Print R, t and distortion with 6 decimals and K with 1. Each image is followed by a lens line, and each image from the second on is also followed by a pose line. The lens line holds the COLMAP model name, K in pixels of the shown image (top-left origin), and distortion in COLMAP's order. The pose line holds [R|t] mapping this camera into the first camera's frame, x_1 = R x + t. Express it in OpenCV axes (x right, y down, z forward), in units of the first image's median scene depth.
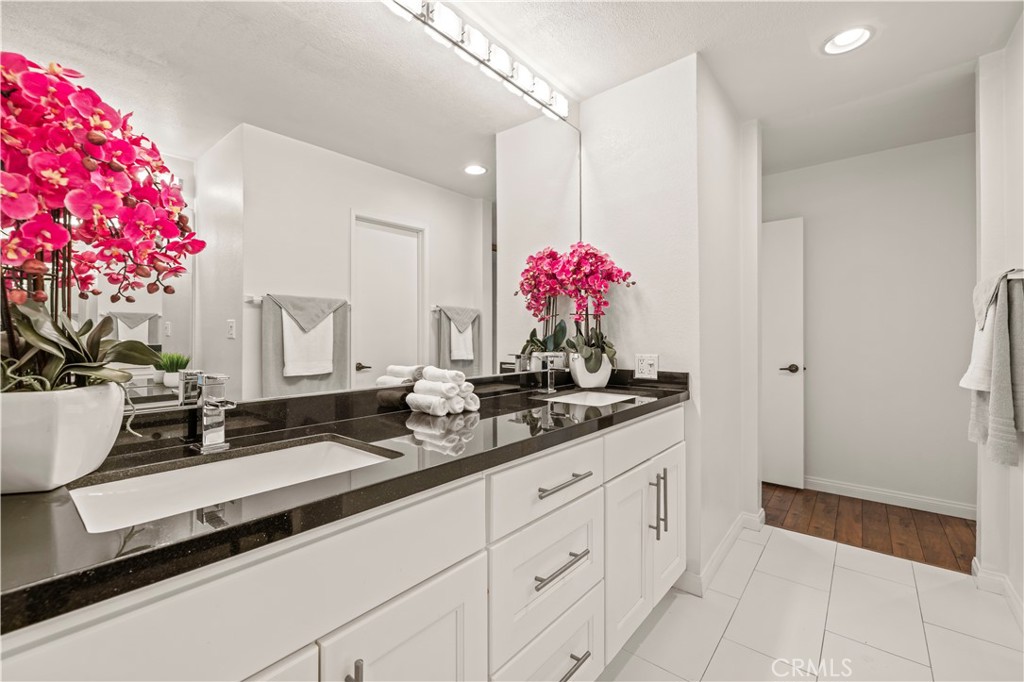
lens RADIAL K [[431.7, 0, 507.7], [0, 431.7, 338.7], [0, 0, 1]] dist [0.000390, 0.000632]
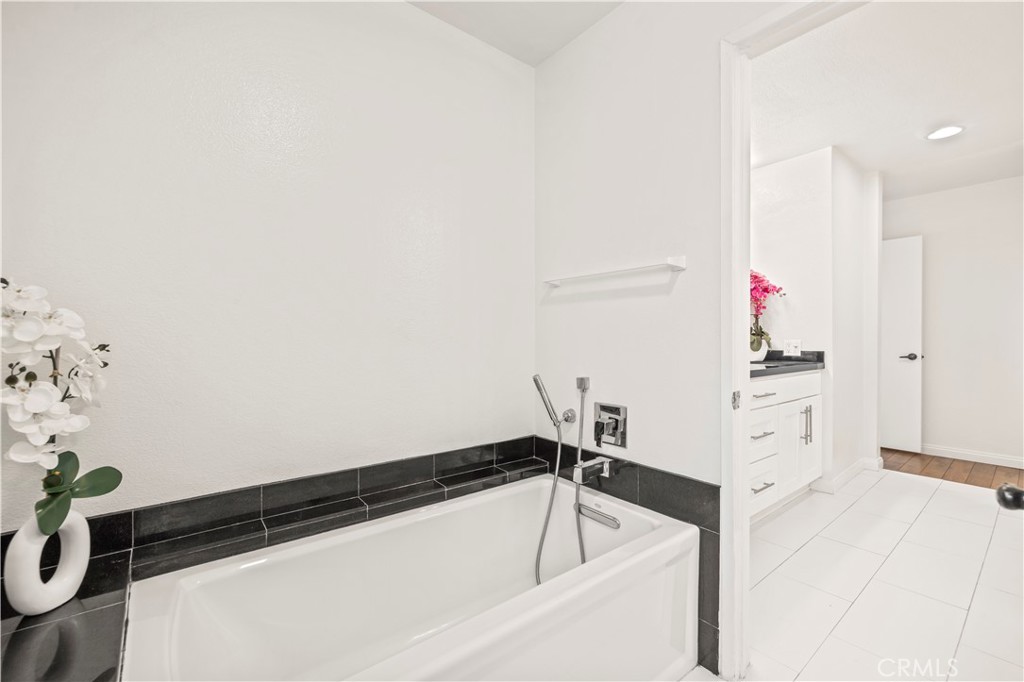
lens RADIAL K [[431.7, 0, 507.7], [0, 431.7, 338.7], [0, 0, 1]] dist [0.000390, 0.000632]
pose [[0.981138, 0.004476, -0.193256, -0.377084], [-0.002723, 0.999953, 0.009338, 0.018986], [0.193288, -0.008635, 0.981104, -0.707303]]
